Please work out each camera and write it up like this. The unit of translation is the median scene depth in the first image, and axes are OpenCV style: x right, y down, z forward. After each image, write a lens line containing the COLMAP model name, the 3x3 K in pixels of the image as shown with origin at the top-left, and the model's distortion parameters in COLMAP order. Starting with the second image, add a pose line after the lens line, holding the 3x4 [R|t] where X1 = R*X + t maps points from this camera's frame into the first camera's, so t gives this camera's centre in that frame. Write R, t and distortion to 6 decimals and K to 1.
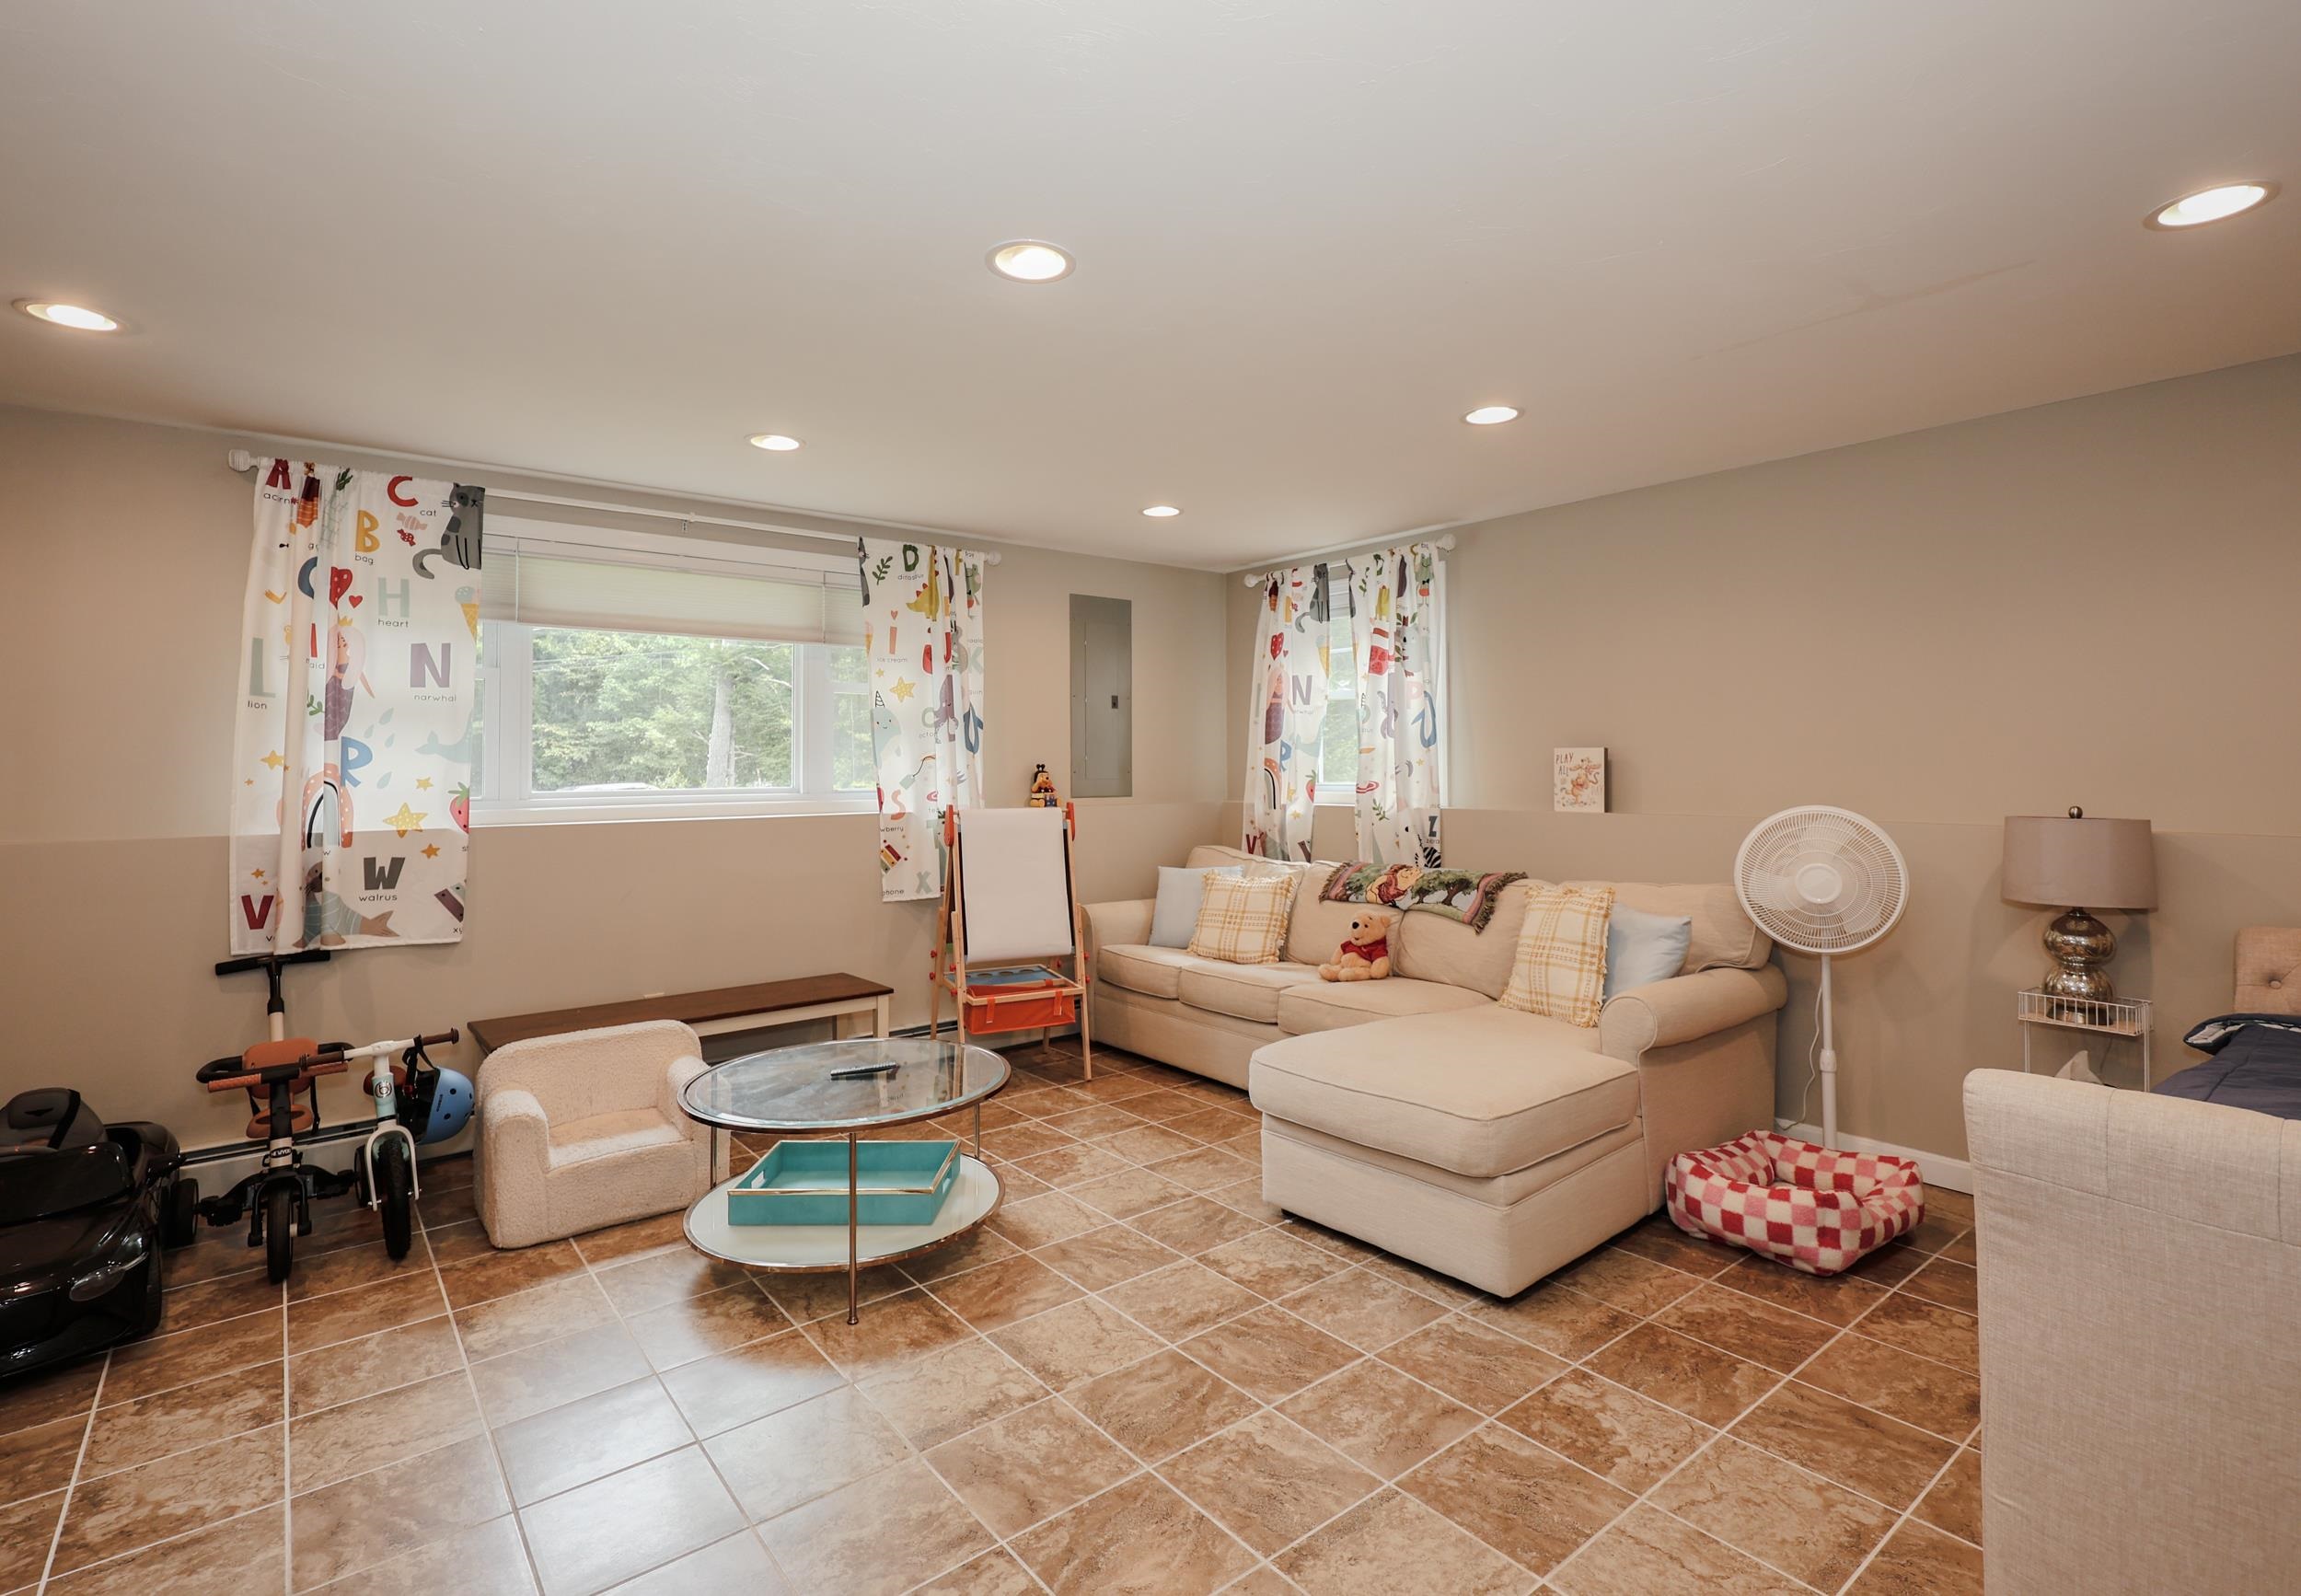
lens RADIAL K [[1087.7, 0, 1160.1], [0, 1087.7, 788.7], [0, 0, 1]] dist [0.011101, -0.000043]
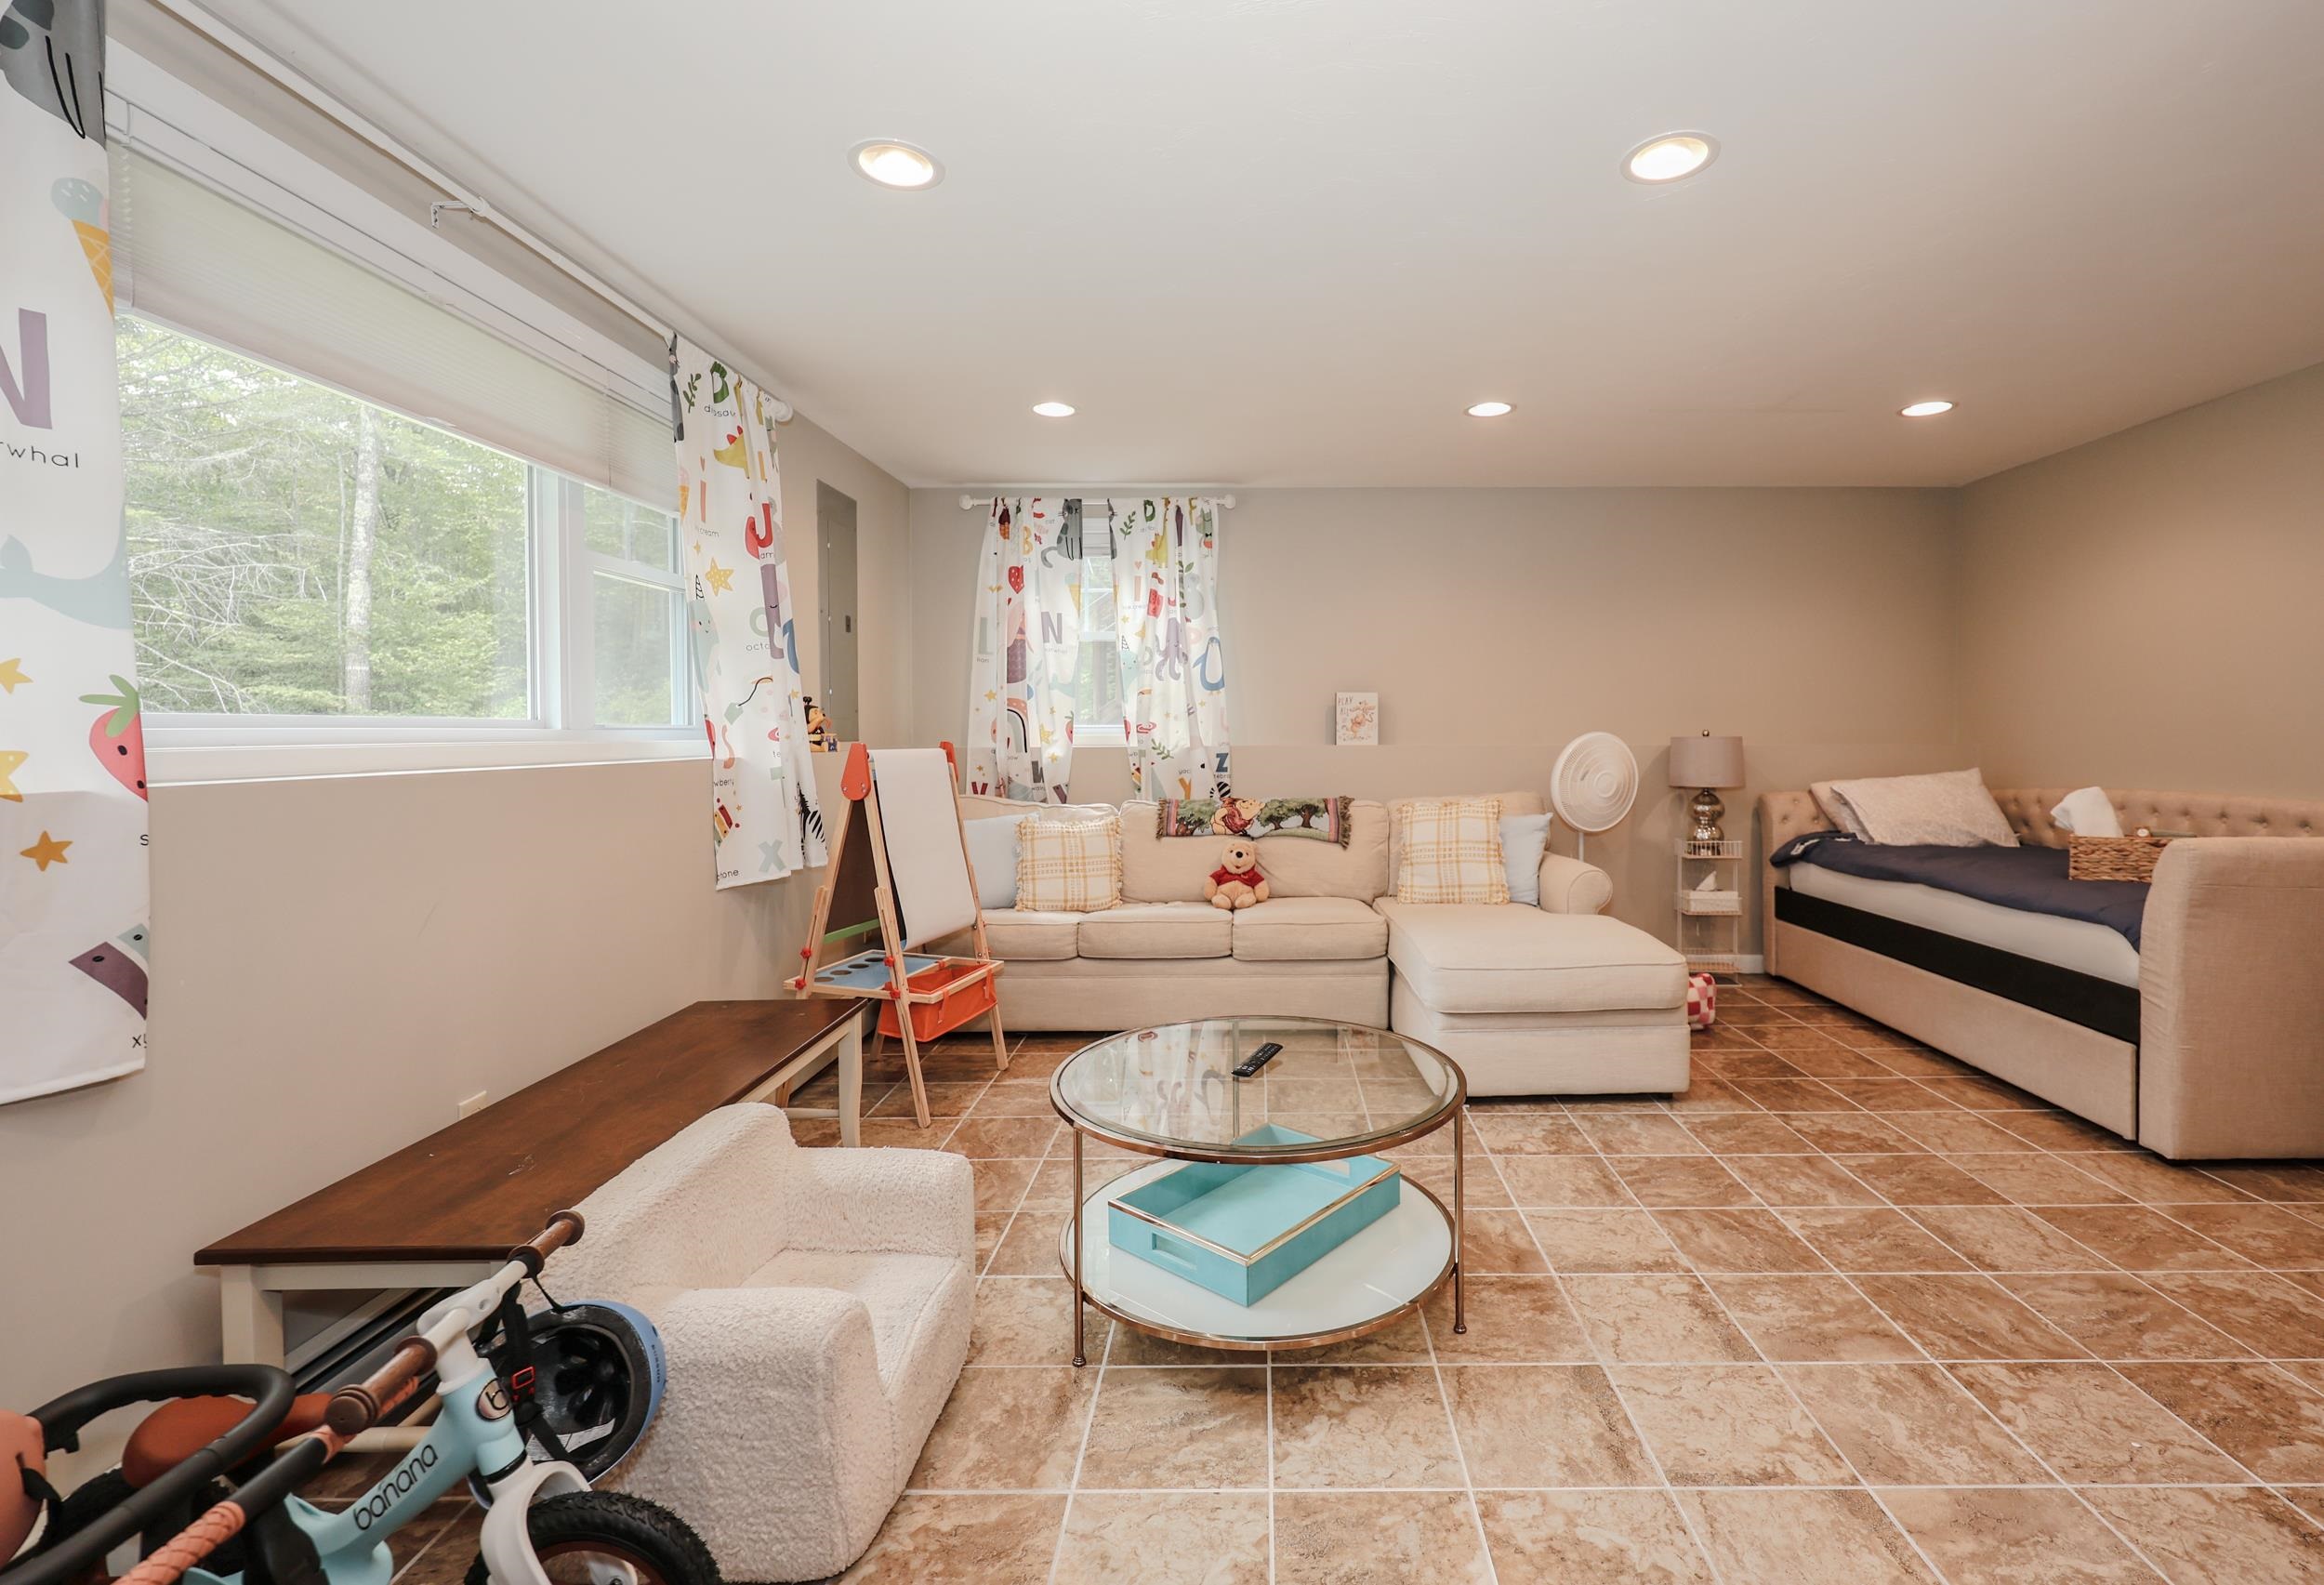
lens RADIAL K [[1037.6, 0, 1162.0], [0, 1037.6, 792.5], [0, 0, 1]] dist [0.000743, 0.000628]
pose [[0.633934, -0.039400, 0.772383, -0.654945], [0.016116, 0.999158, 0.037741, 0.027089], [-0.773219, -0.011478, 0.634035, 0.431787]]
